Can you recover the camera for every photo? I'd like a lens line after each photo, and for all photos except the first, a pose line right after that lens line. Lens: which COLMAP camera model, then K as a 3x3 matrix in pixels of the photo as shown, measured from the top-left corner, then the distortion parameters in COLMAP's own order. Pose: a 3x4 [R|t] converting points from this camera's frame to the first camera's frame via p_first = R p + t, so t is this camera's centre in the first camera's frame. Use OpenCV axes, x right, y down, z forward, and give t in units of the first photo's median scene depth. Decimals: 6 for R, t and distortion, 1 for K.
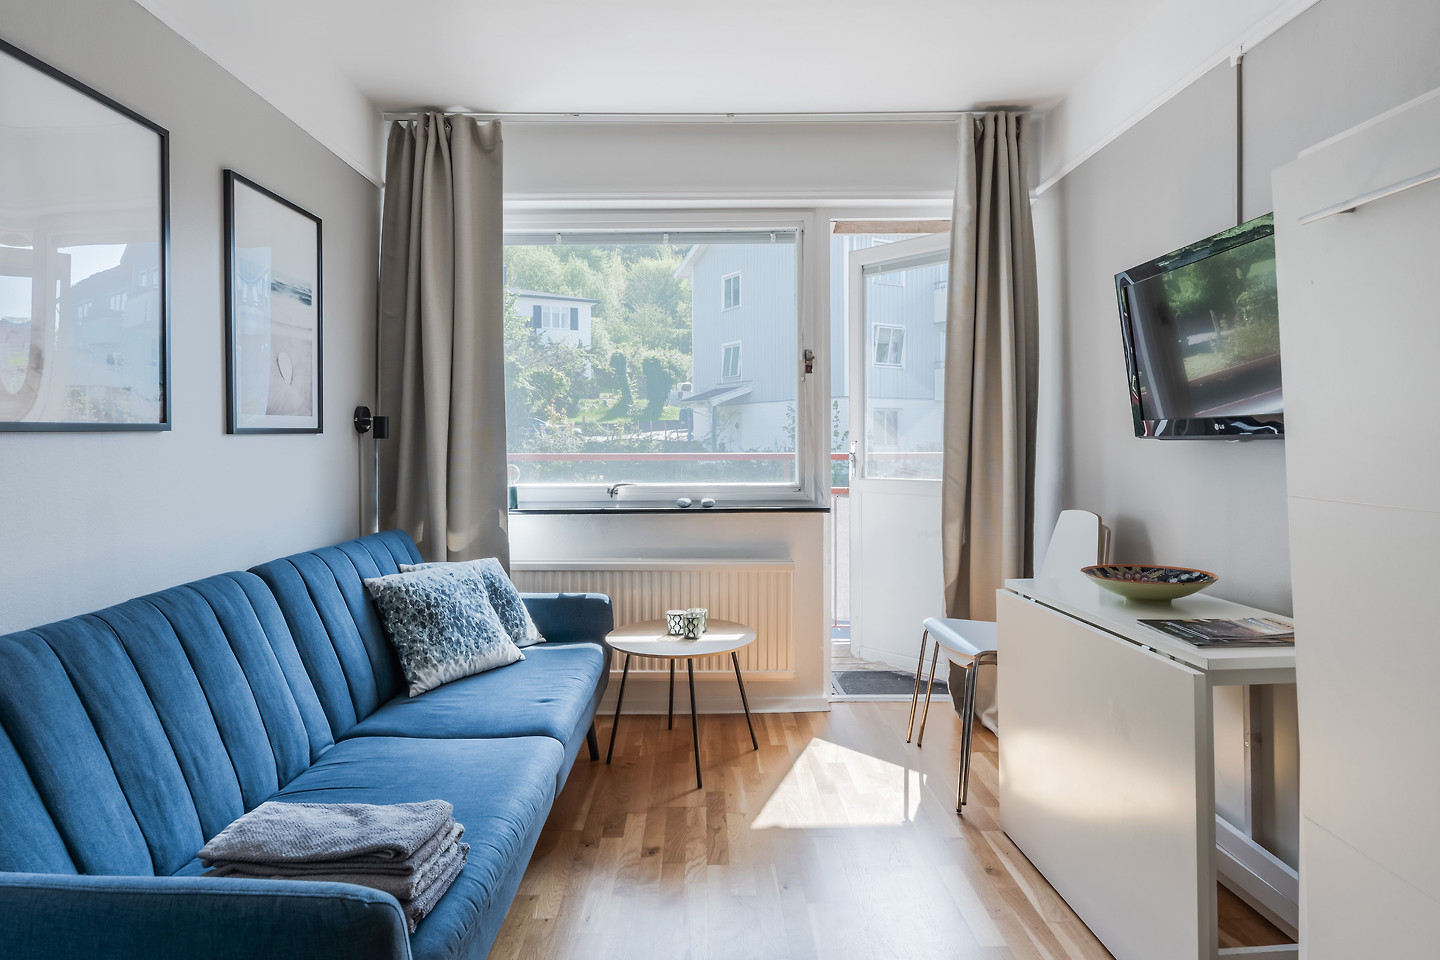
lens RADIAL K [[745.4, 0, 713.3], [0, 745.4, 470.2], [0, 0, 1]] dist [-0.006606, 0.000371]
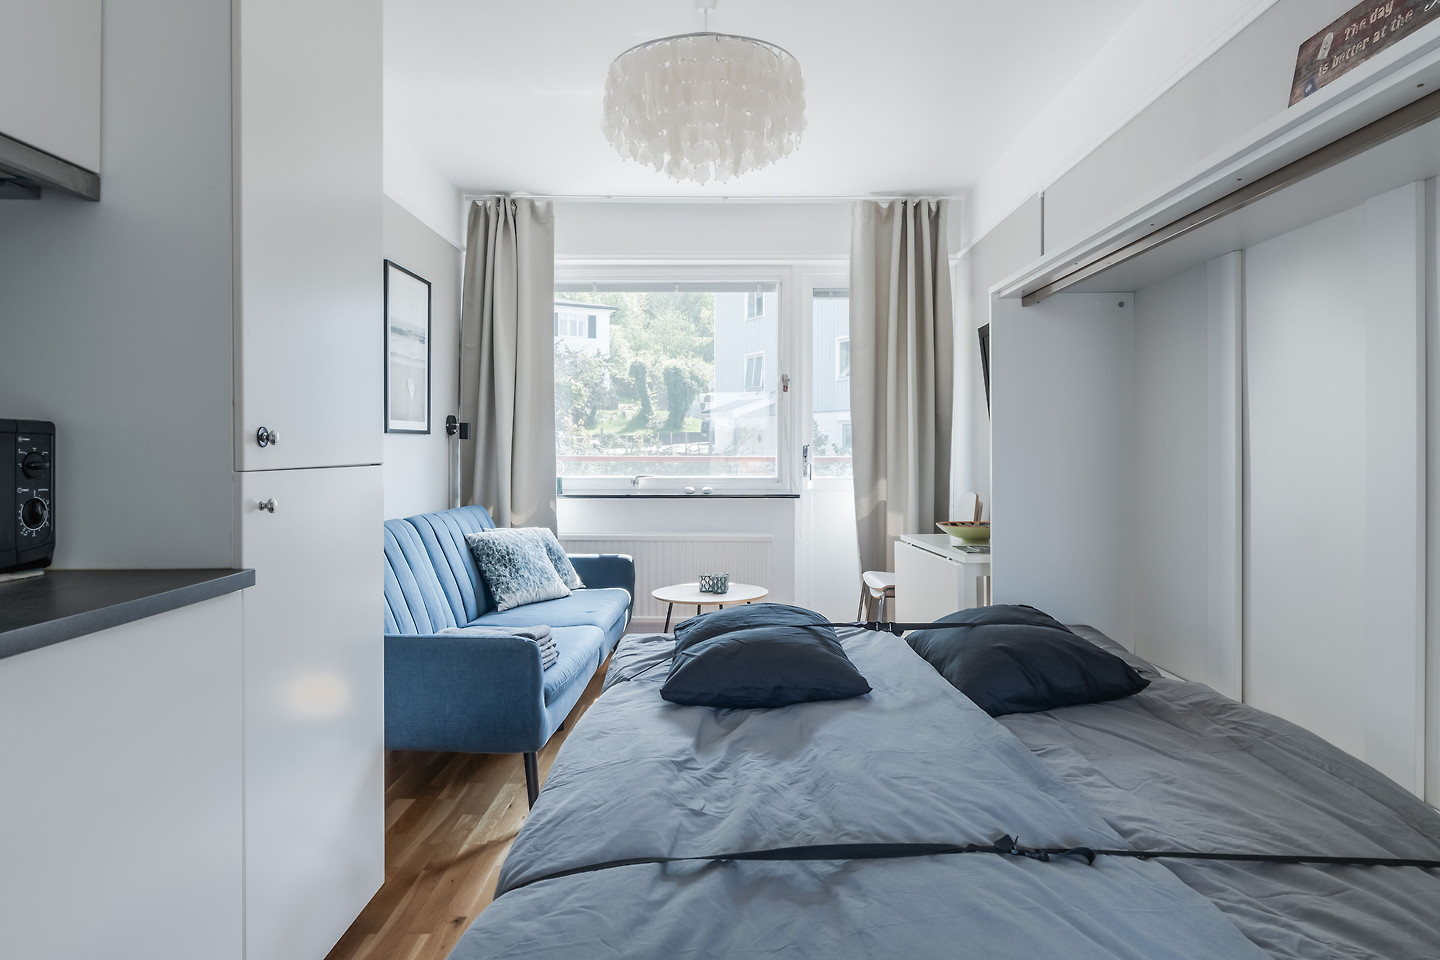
lens RADIAL K [[830.2, 0, 726.2], [0, 830.2, 488.7], [0, 0, 1]] dist [0.008144, 0.000036]
pose [[0.999788, 0.007070, -0.019364, 0.056138], [-0.007096, 0.999974, -0.001270, 0.043730], [0.019354, 0.001407, 0.999812, -0.477048]]
